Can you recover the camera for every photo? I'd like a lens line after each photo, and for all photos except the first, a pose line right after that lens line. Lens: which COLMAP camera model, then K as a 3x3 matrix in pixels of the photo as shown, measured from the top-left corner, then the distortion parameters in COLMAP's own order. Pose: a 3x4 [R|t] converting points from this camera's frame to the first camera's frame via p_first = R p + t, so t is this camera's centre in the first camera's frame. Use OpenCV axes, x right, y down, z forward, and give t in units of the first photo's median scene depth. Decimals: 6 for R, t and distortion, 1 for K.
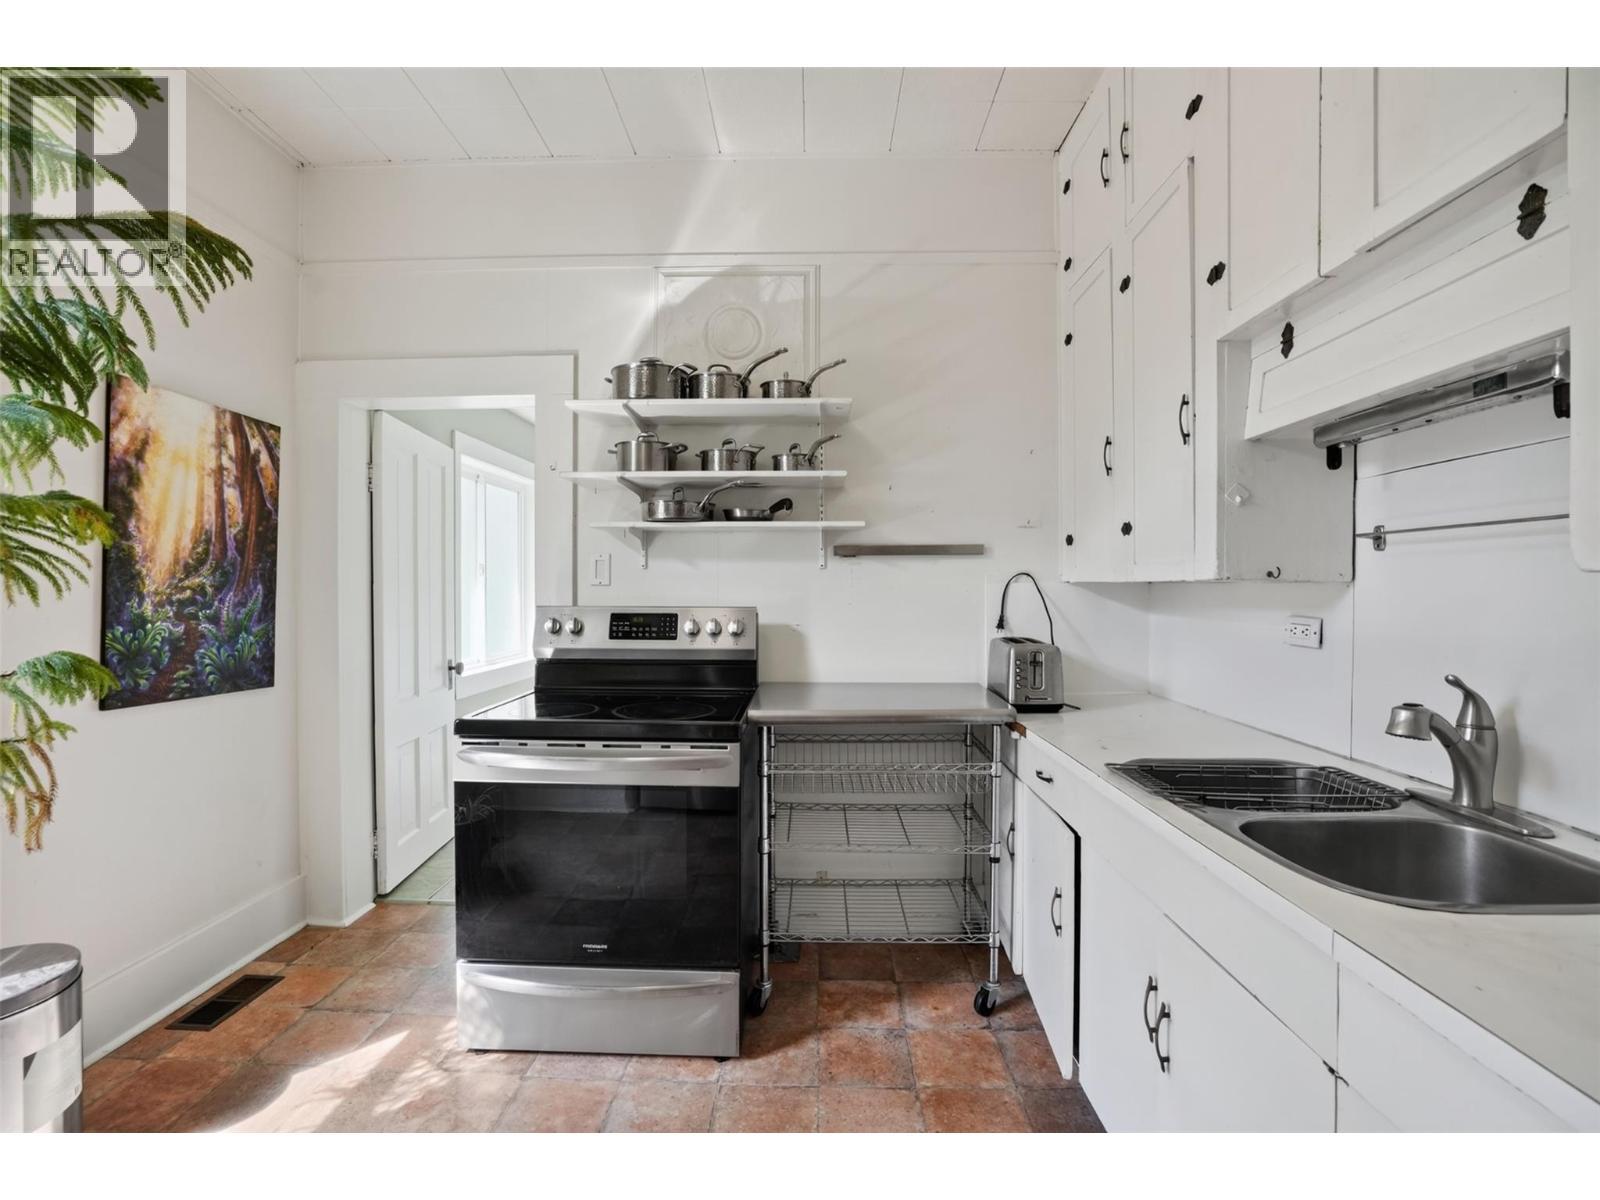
lens RADIAL K [[750.5, 0, 800.0], [0, 750.5, 600.0], [0, 0, 1]] dist [-0.052487, 0.027167]
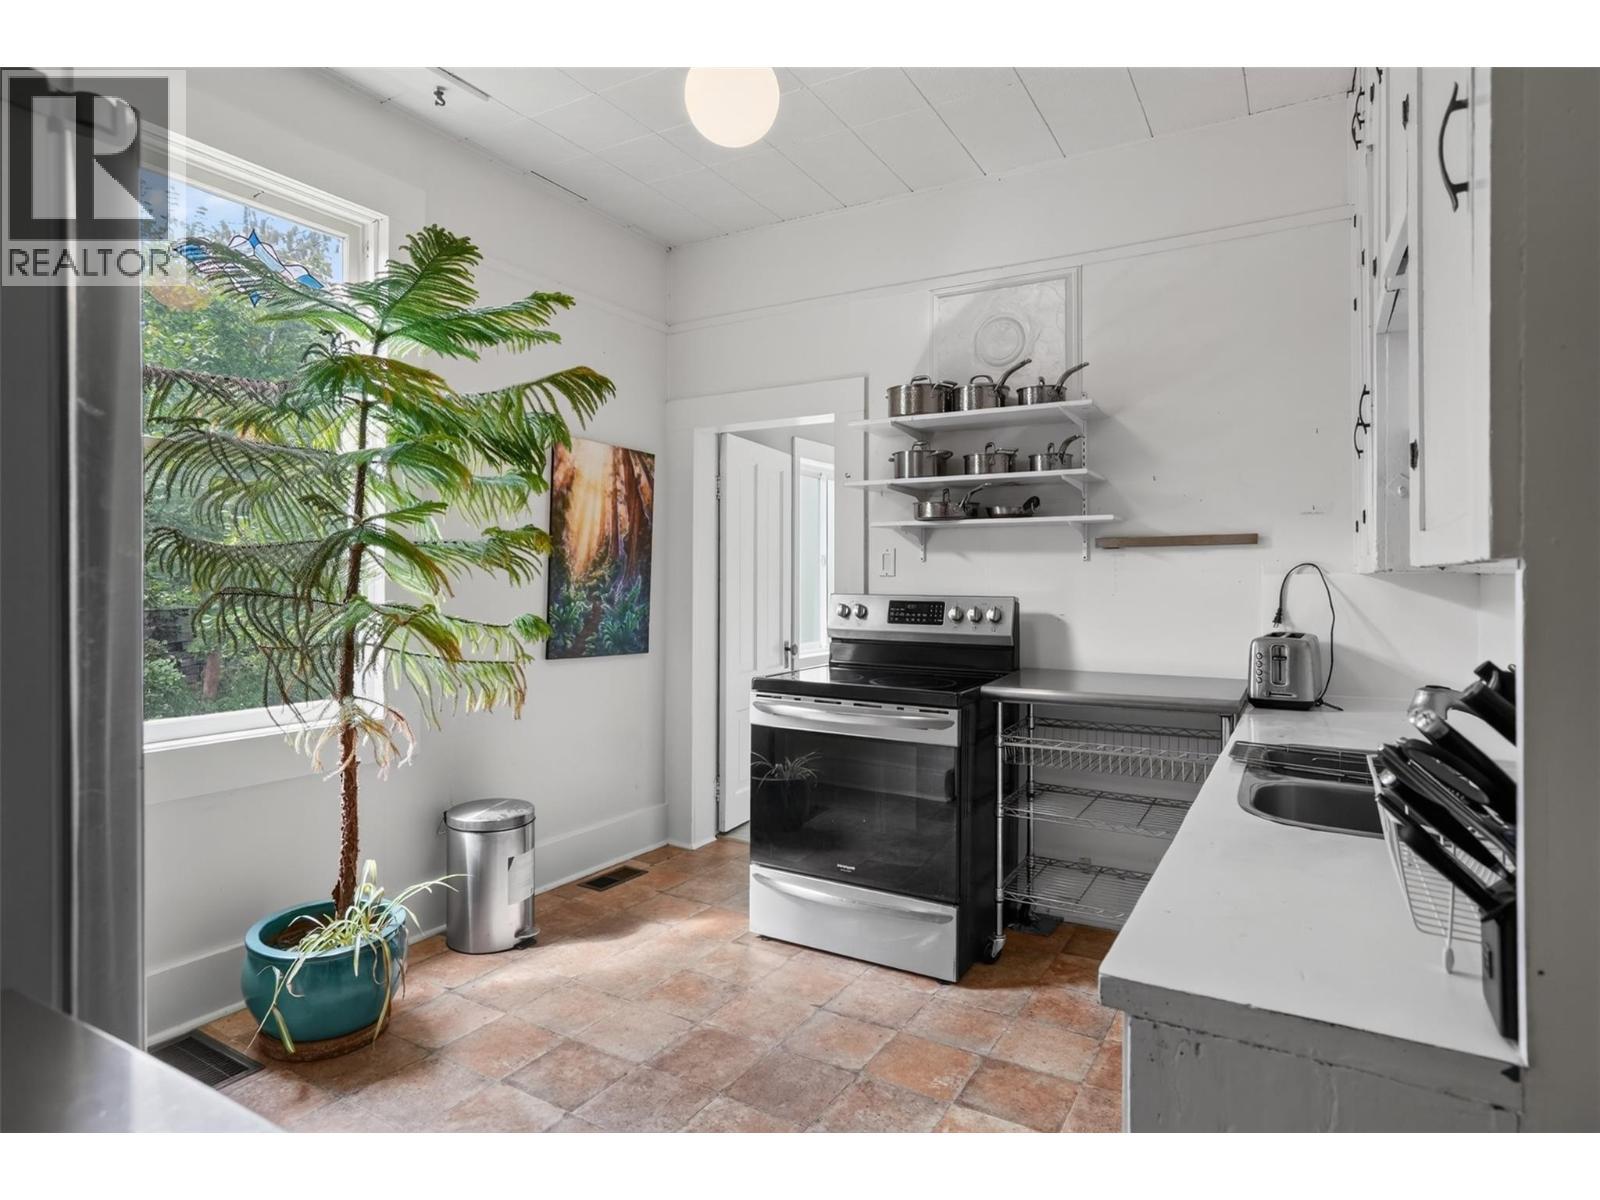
lens RADIAL K [[884.8, 0, 798.4], [0, 884.8, 577.0], [0, 0, 1]] dist [0.001609, 0.000259]
pose [[0.882656, 0.002242, -0.470014, 0.279518], [-0.010272, 0.999842, -0.014522, 0.002794], [0.469907, 0.017646, 0.882540, -0.286588]]
